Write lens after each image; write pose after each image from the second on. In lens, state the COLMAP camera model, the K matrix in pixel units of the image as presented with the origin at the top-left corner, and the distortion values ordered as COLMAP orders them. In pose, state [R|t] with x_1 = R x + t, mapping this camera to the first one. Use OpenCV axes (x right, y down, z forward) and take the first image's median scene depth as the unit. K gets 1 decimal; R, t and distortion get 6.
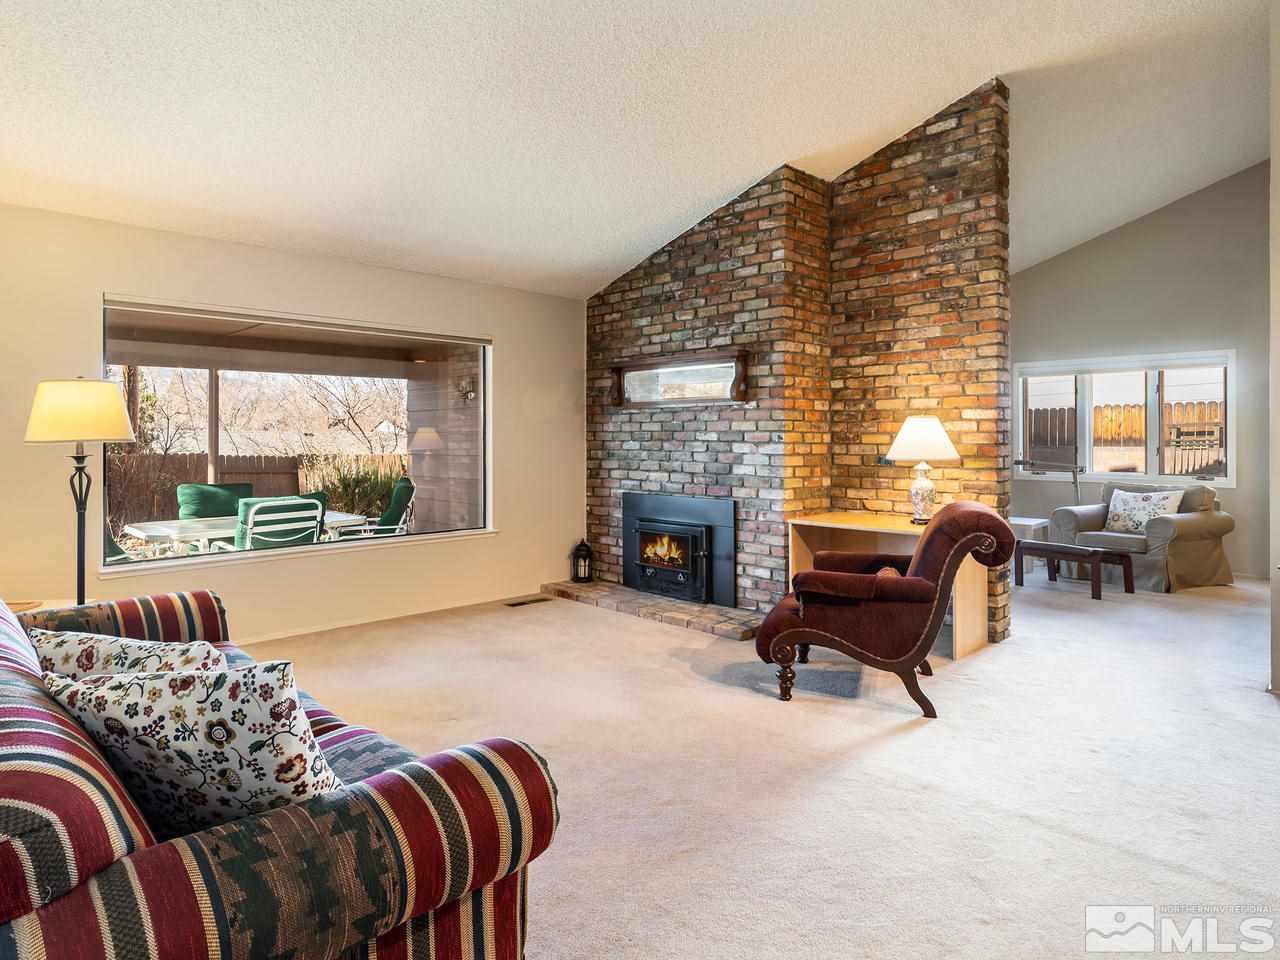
lens RADIAL K [[763.6, 0, 642.5], [0, 763.6, 474.0], [0, 0, 1]] dist [-0.001921, 0.000964]
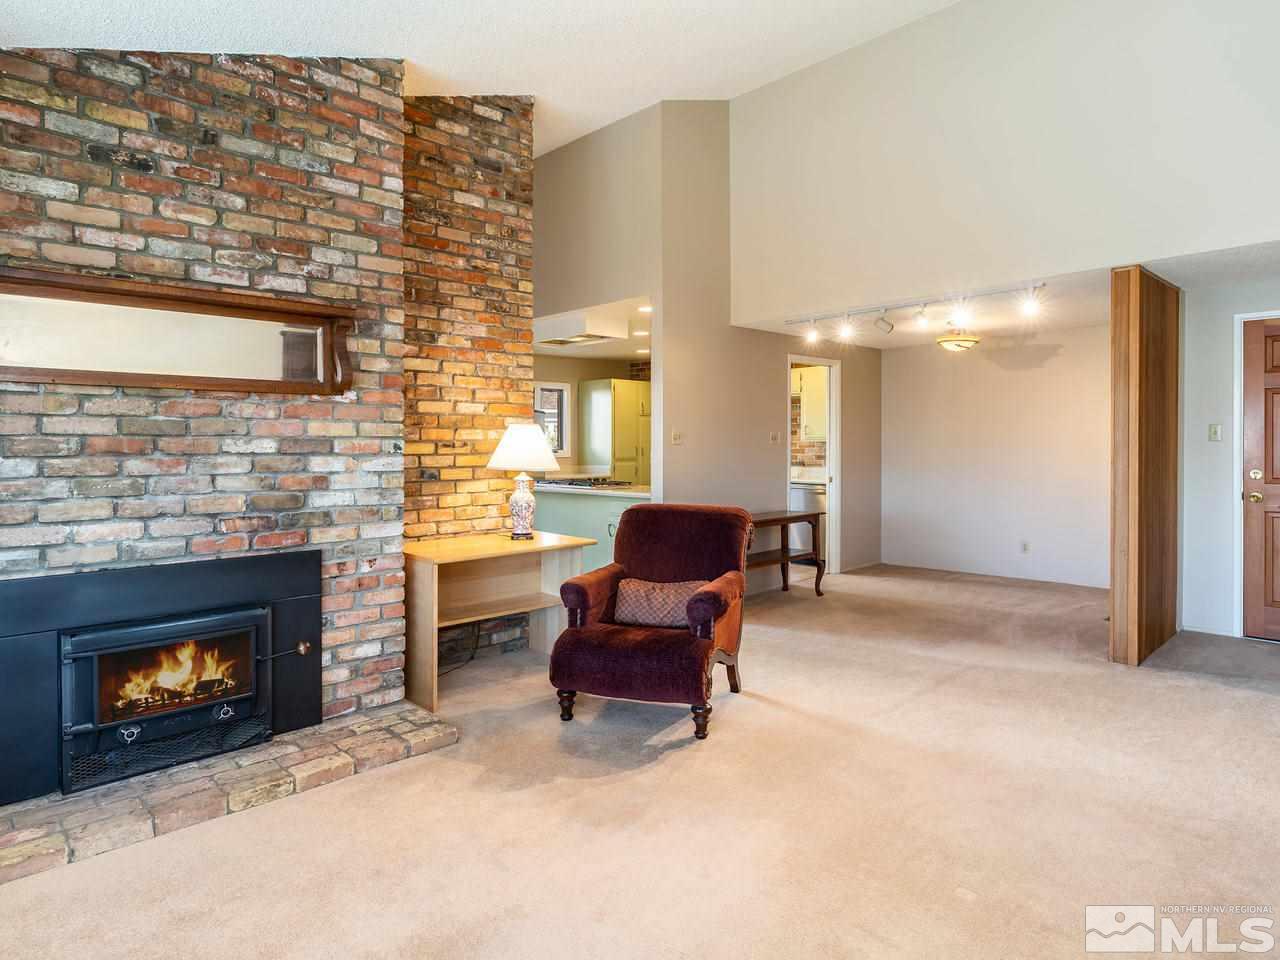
lens RADIAL K [[763.6, 0, 642.5], [0, 763.6, 474.0], [0, 0, 1]] dist [-0.001921, 0.000964]
pose [[0.007757, -0.038671, 0.999222, -0.512597], [0.052546, 0.997887, 0.038212, -0.037587], [-0.998588, 0.052209, 0.009773, 0.762703]]
